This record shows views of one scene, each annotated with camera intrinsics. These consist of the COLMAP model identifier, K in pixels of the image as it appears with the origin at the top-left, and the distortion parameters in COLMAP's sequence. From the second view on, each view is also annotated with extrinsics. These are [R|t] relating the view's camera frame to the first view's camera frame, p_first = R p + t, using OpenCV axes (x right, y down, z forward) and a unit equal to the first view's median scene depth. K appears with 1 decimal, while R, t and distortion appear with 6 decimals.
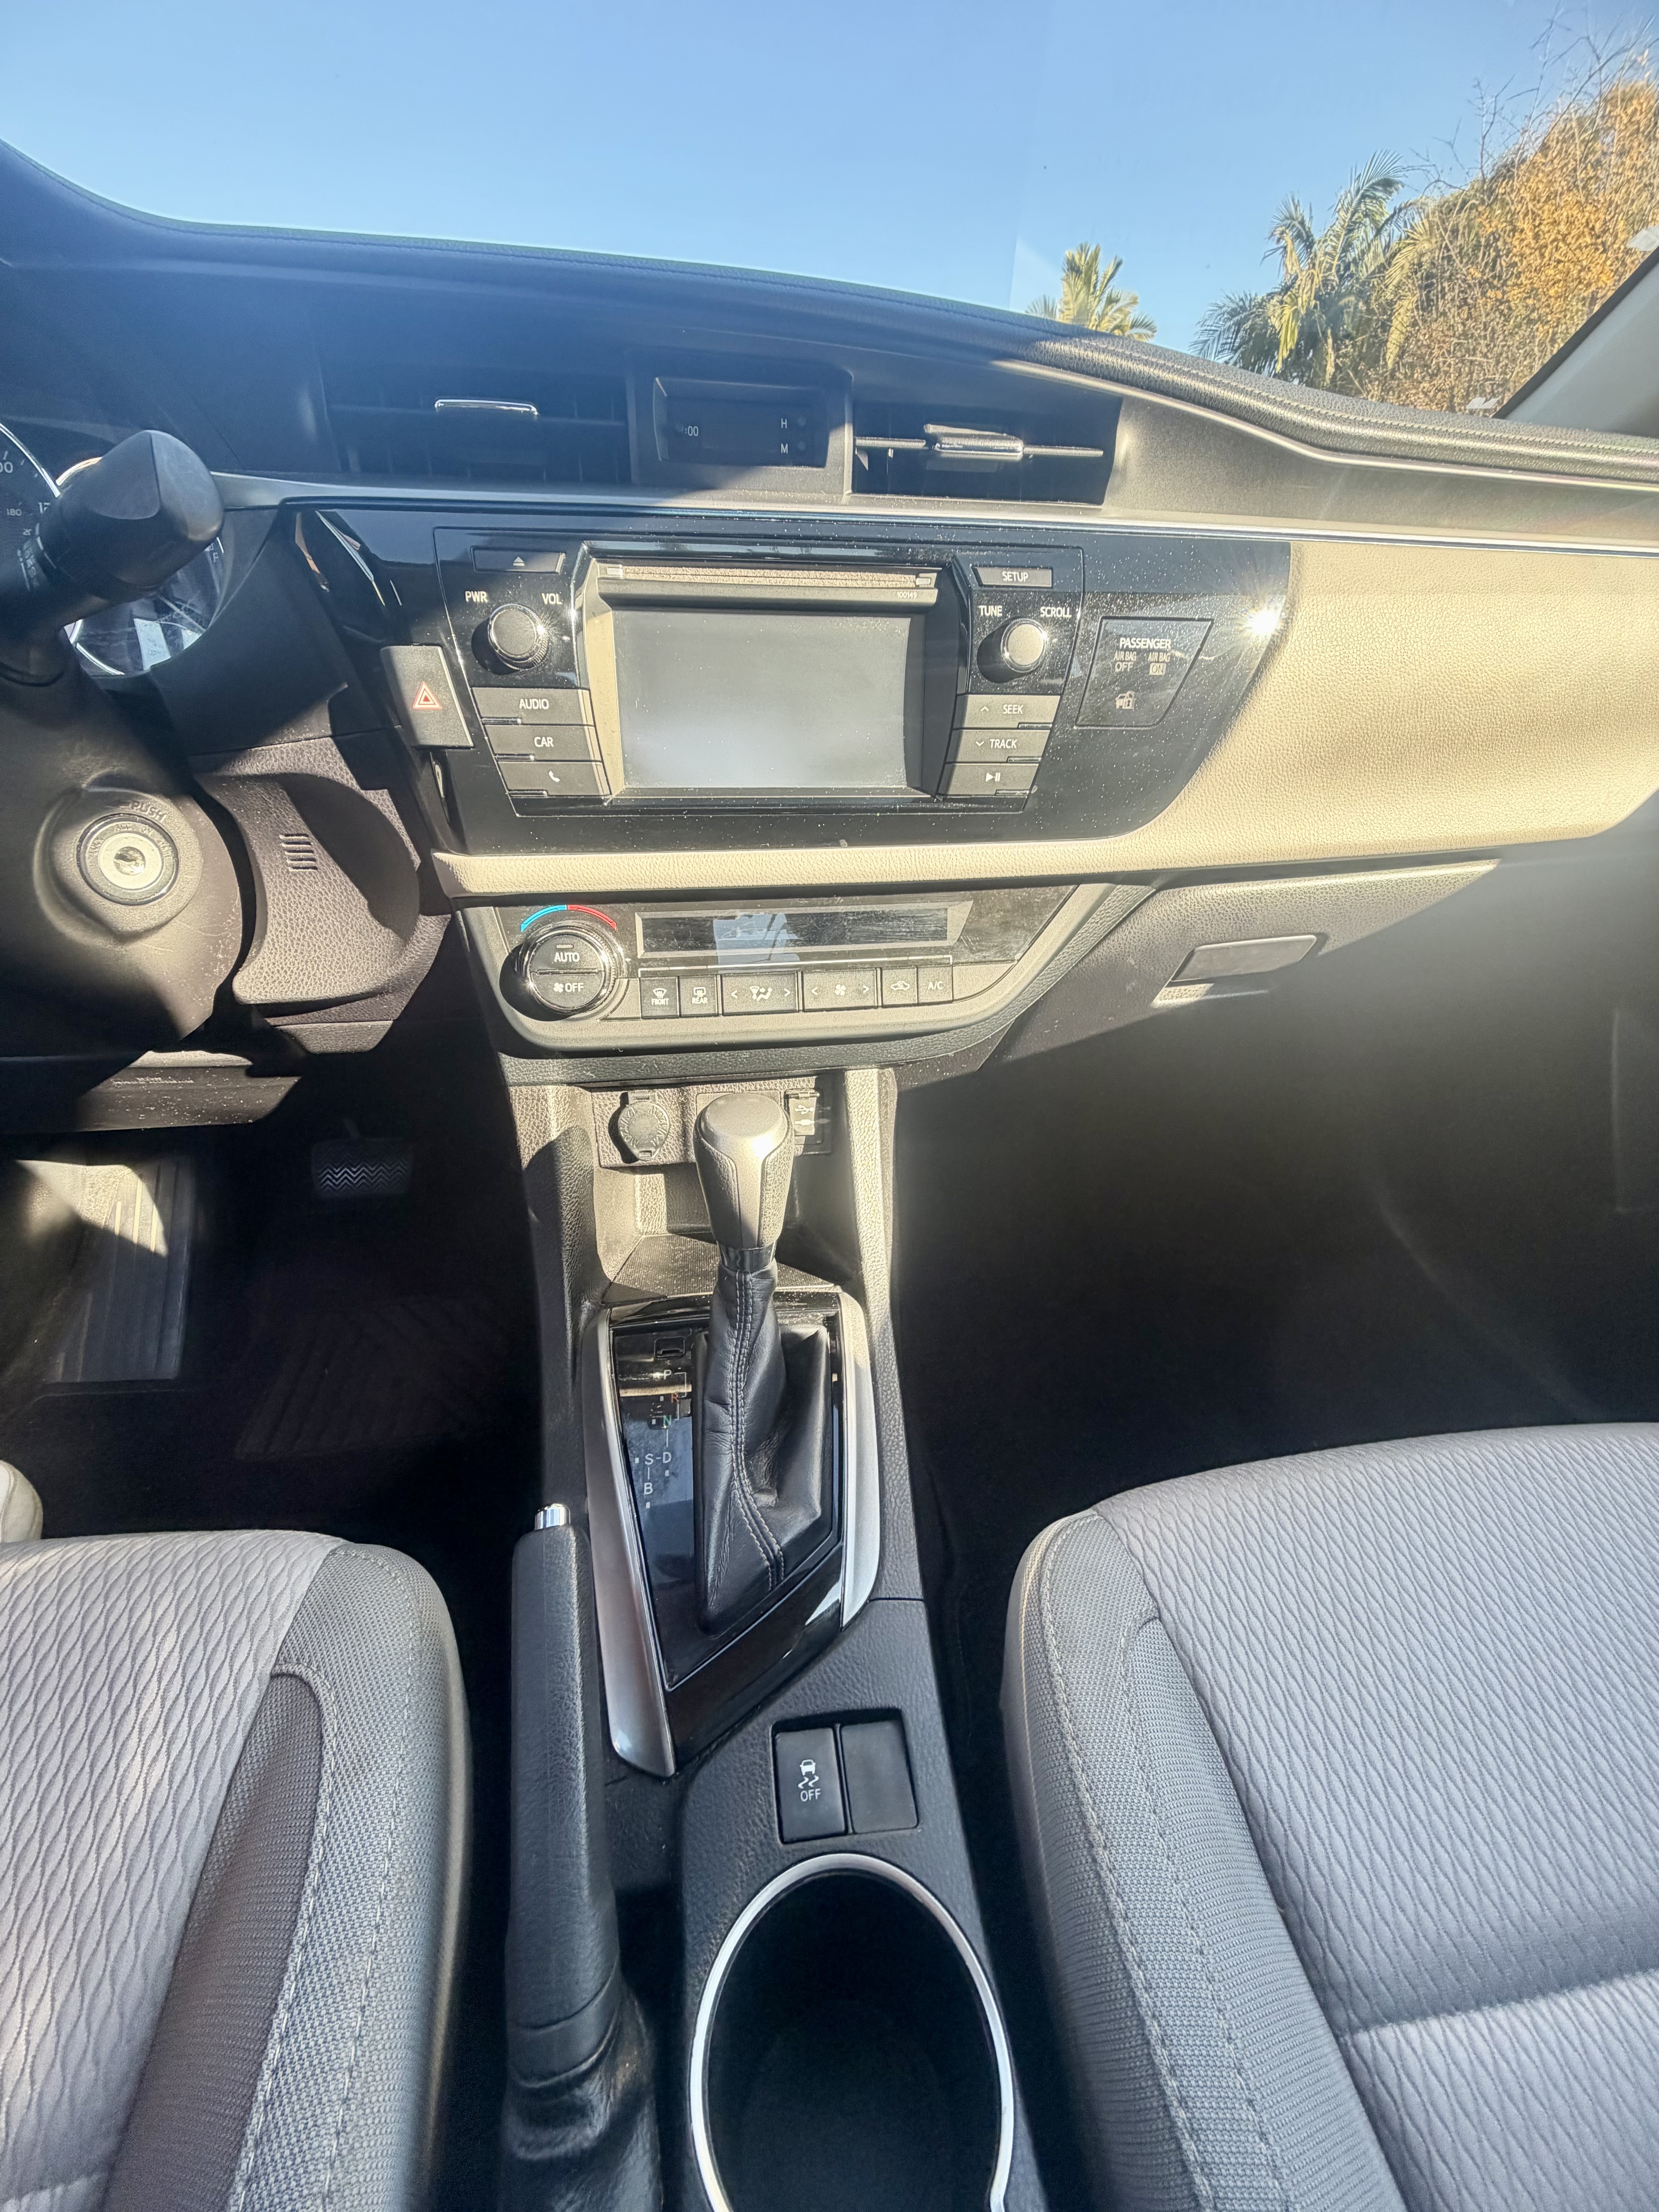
lens RADIAL K [[883.2, 0, 826.2], [0, 883.2, 1095.4], [0, 0, 1]] dist [0.002463, -0.000370]
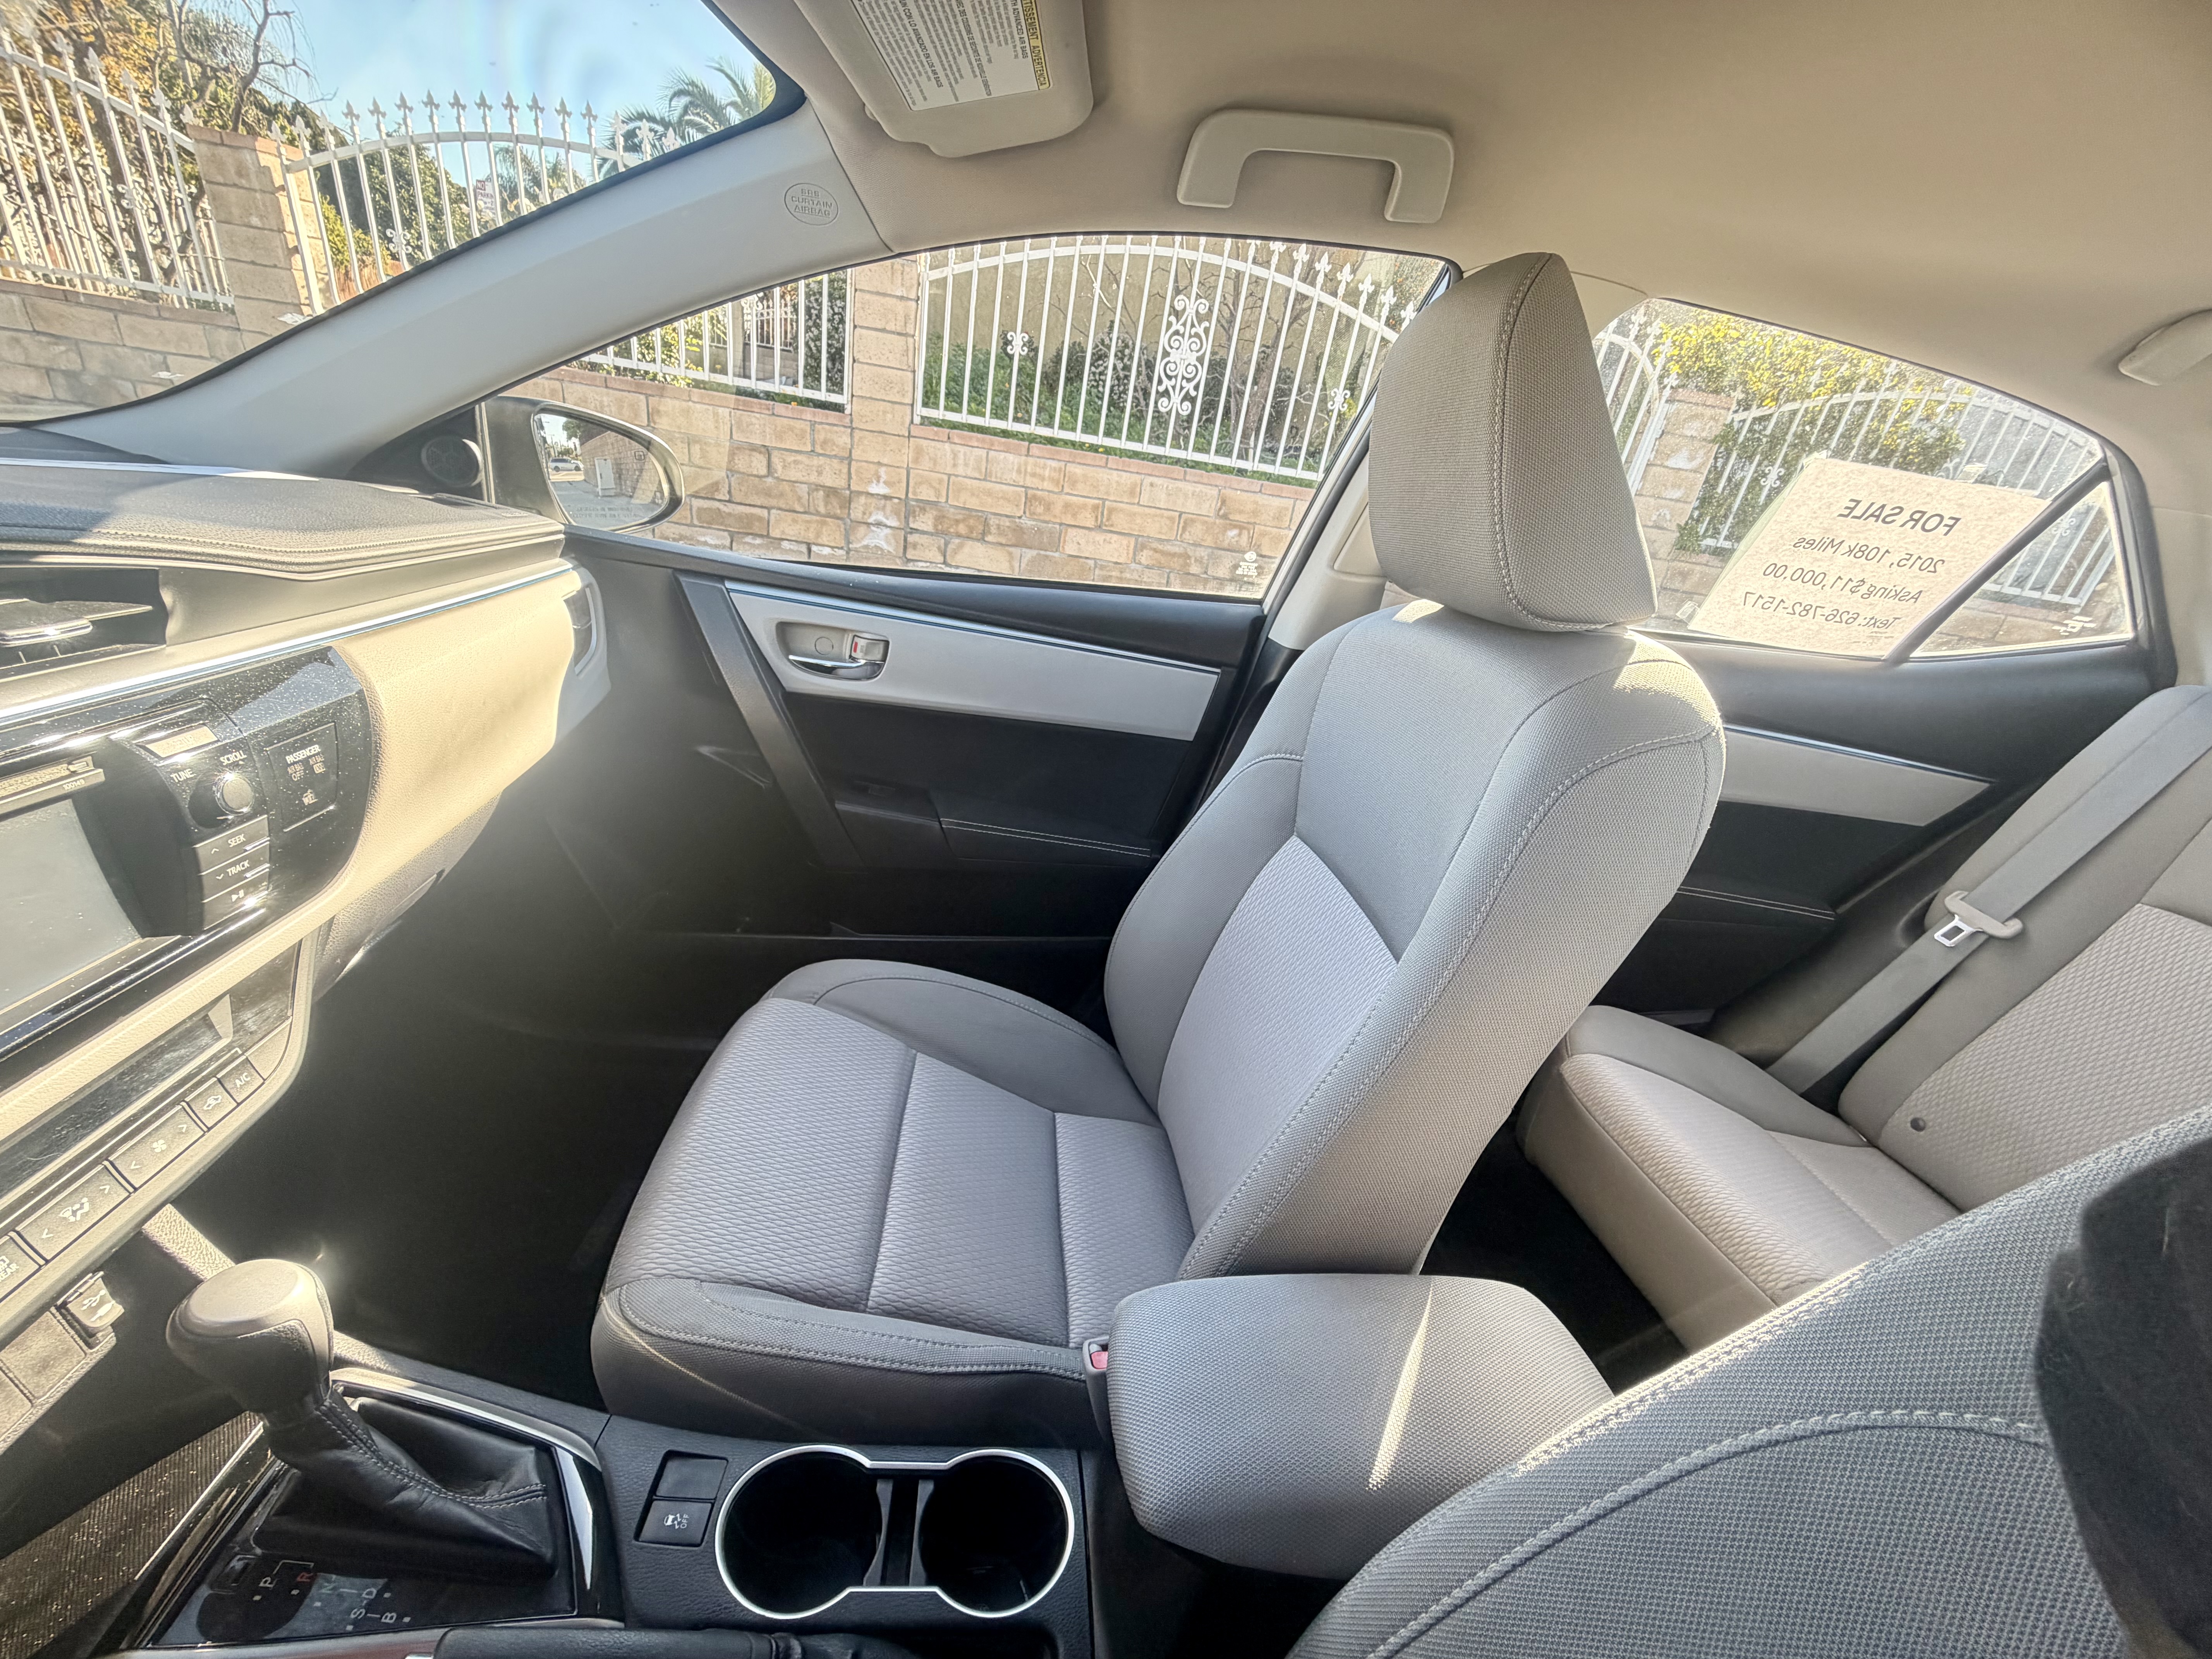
lens RADIAL K [[883.2, 0, 1096.6], [0, 883.2, 833.5], [0, 0, 1]] dist [0.002463, -0.000370]
pose [[0.064850, -0.377512, 0.923731, -0.768762], [0.340676, 0.878441, 0.335085, -0.444236], [-0.937941, 0.292963, 0.185576, -0.263077]]
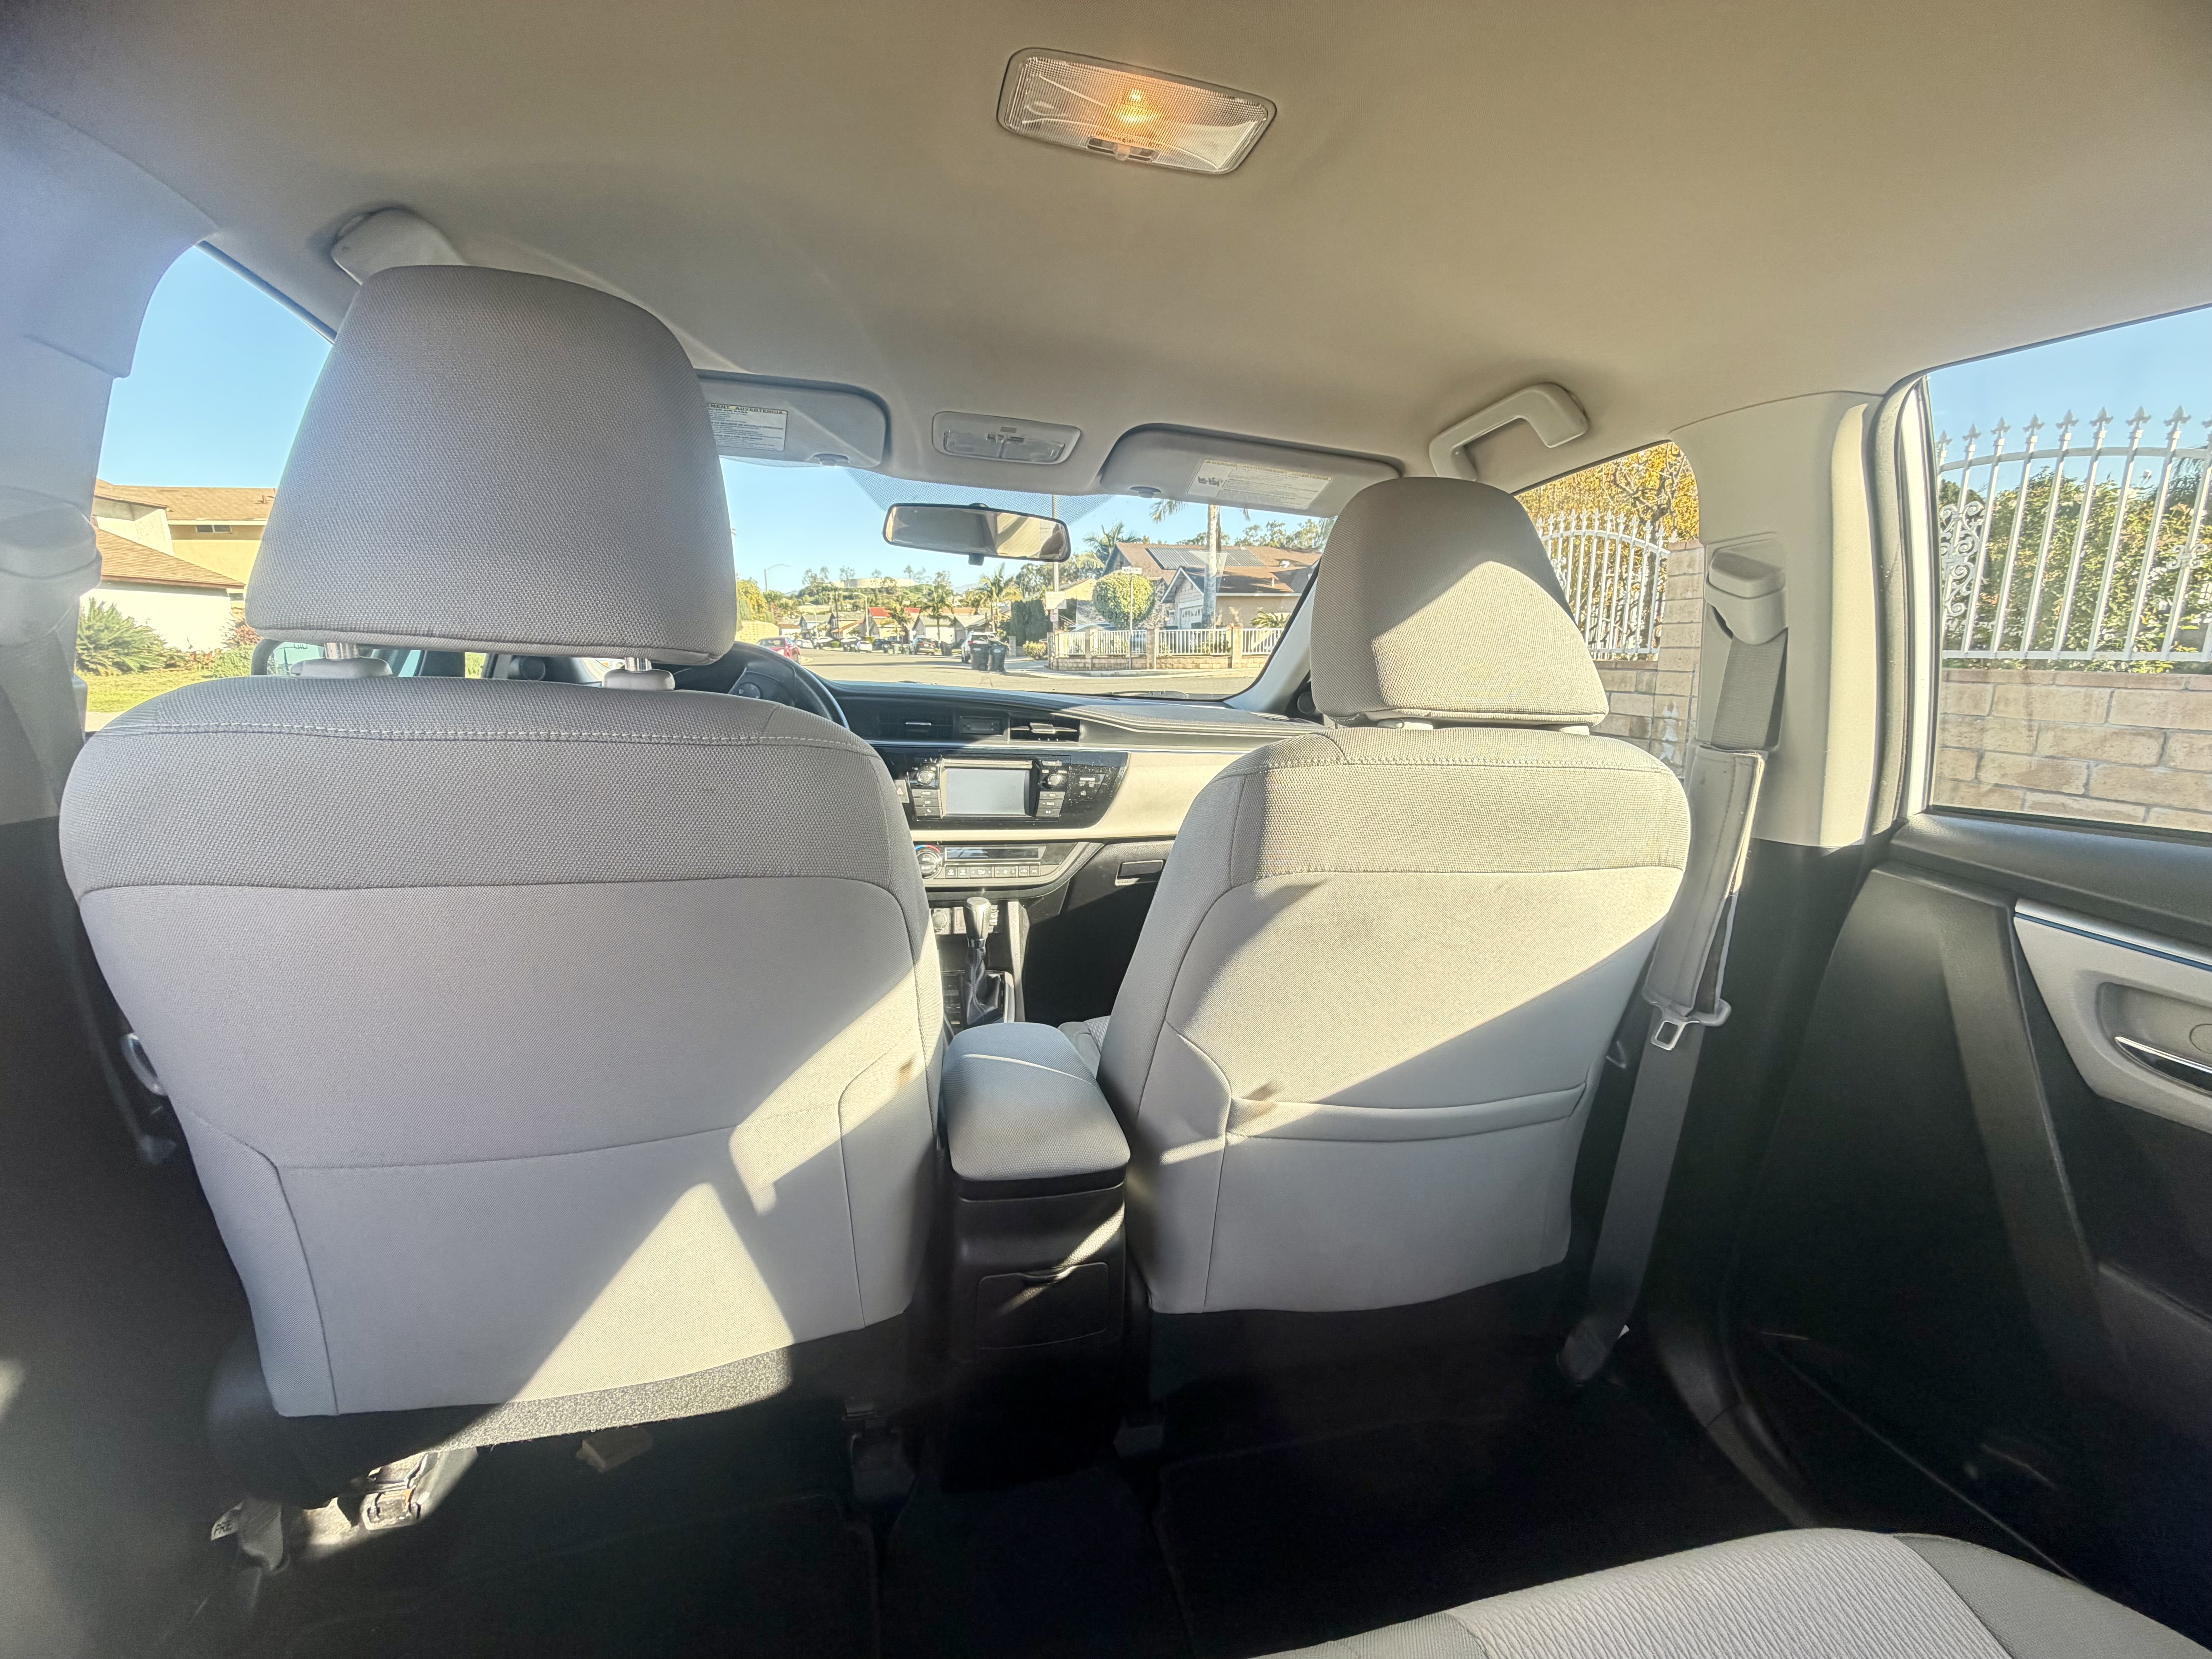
lens RADIAL K [[871.4, 0, 1091.6], [0, 871.4, 837.7], [0, 0, 1]] dist [0.006304, 0.000638]
pose [[0.994518, 0.013183, 0.103735, -0.005566], [0.015717, 0.961909, -0.272919, 0.739101], [-0.103382, 0.273053, 0.956428, -2.472999]]
